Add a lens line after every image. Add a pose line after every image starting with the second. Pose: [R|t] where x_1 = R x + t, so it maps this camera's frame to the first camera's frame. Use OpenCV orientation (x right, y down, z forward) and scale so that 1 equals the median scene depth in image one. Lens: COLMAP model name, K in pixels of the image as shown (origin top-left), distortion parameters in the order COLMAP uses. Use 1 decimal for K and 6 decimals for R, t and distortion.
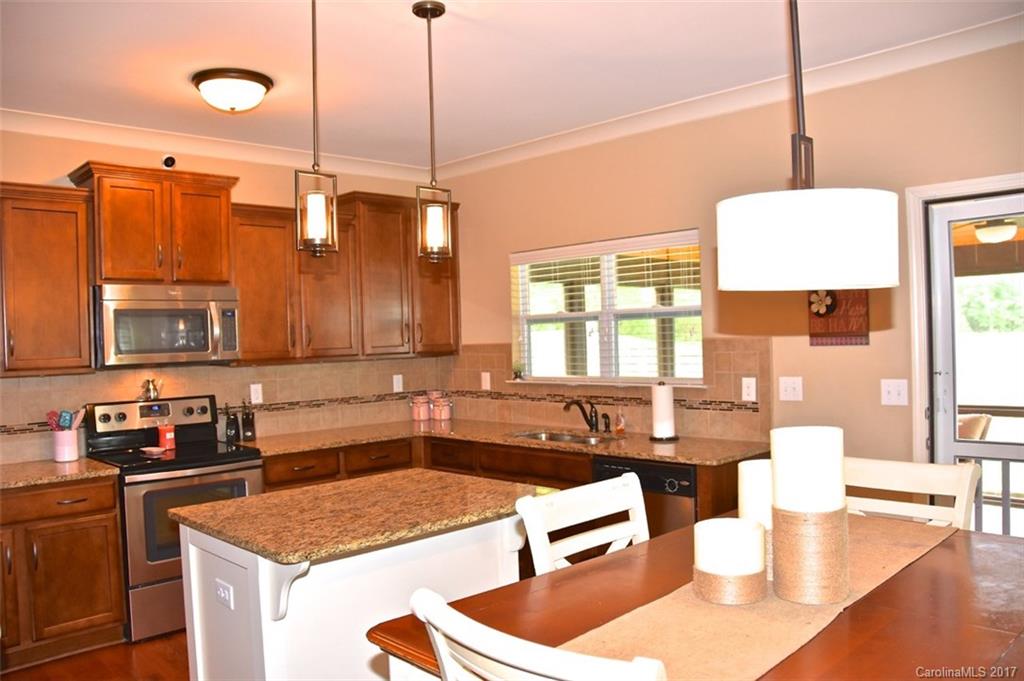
lens RADIAL K [[798.6, 0, 512.0], [0, 798.6, 340.5], [0, 0, 1]] dist [-0.159175, 0.104098]
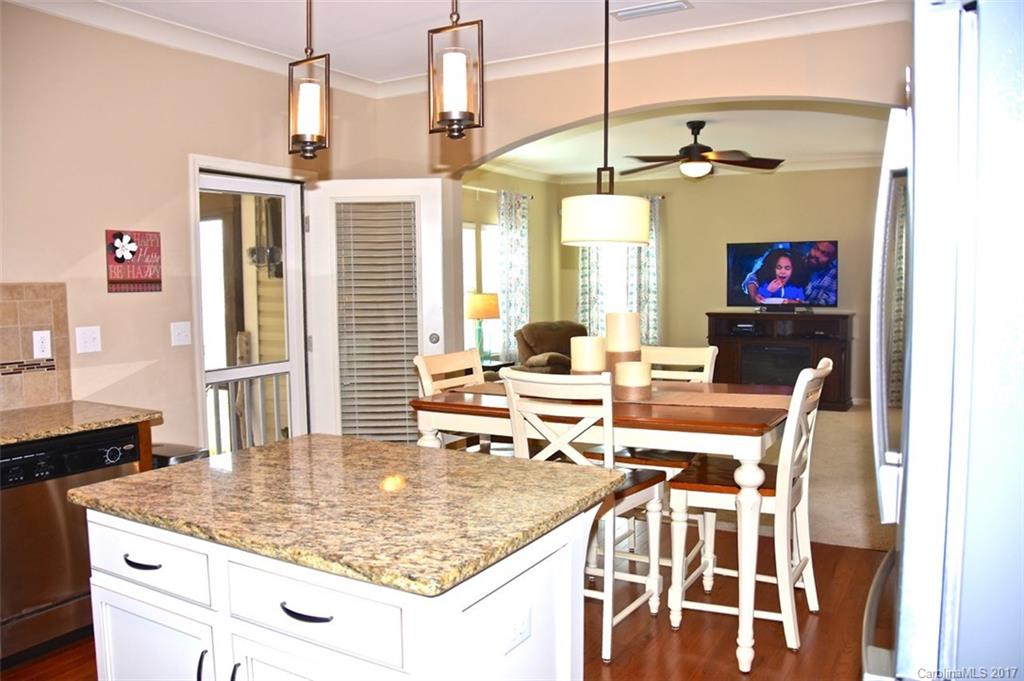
lens RADIAL K [[798.6, 0, 512.0], [0, 798.6, 340.5], [0, 0, 1]] dist [-0.159175, 0.104098]
pose [[-0.256621, -0.035303, 0.965867, -0.612136], [0.025699, 0.998730, 0.043332, 0.034624], [-0.966170, 0.035942, -0.255388, 0.711204]]
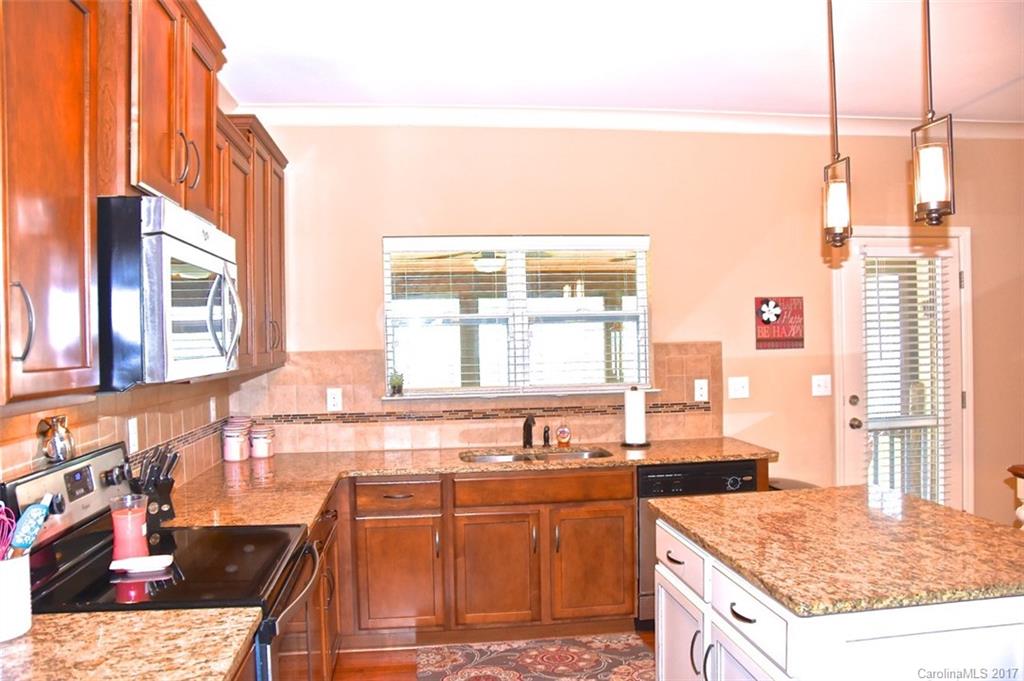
lens RADIAL K [[798.6, 0, 512.0], [0, 798.6, 340.5], [0, 0, 1]] dist [-0.159175, 0.104098]
pose [[0.609893, 0.015475, 0.792333, -0.705142], [0.007328, 0.999656, -0.025166, 0.019061], [-0.792450, 0.021155, 0.609570, 0.537029]]
